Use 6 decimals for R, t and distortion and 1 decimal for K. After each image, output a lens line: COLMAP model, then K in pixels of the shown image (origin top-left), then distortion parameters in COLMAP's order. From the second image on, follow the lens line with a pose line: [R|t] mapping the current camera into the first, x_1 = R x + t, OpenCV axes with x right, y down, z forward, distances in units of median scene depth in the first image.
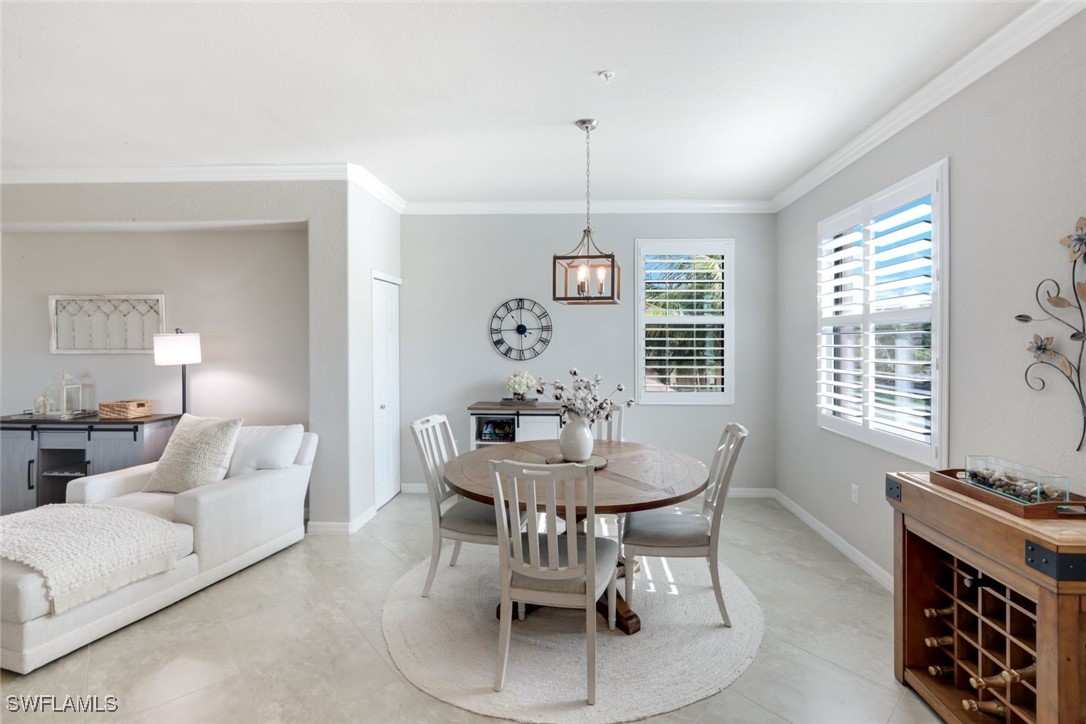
lens RADIAL K [[482.7, 0, 562.7], [0, 482.7, 345.5], [0, 0, 1]] dist [-0.002678, 0.000318]
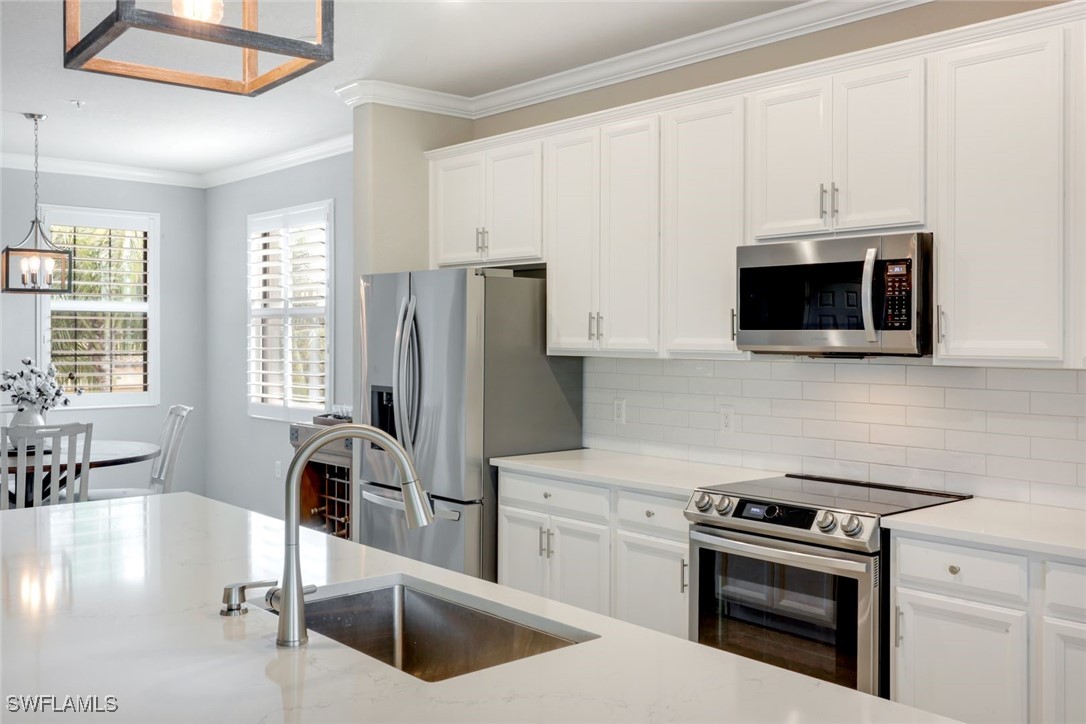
lens RADIAL K [[1029.5, 0, 541.8], [0, 1029.5, 332.3], [0, 0, 1]] dist [0.005136, 0.000000]
pose [[0.726779, 0.001400, 0.686870, -0.516069], [0.003722, 0.999975, -0.005976, 0.006998], [-0.686861, 0.006900, 0.726756, -1.011743]]
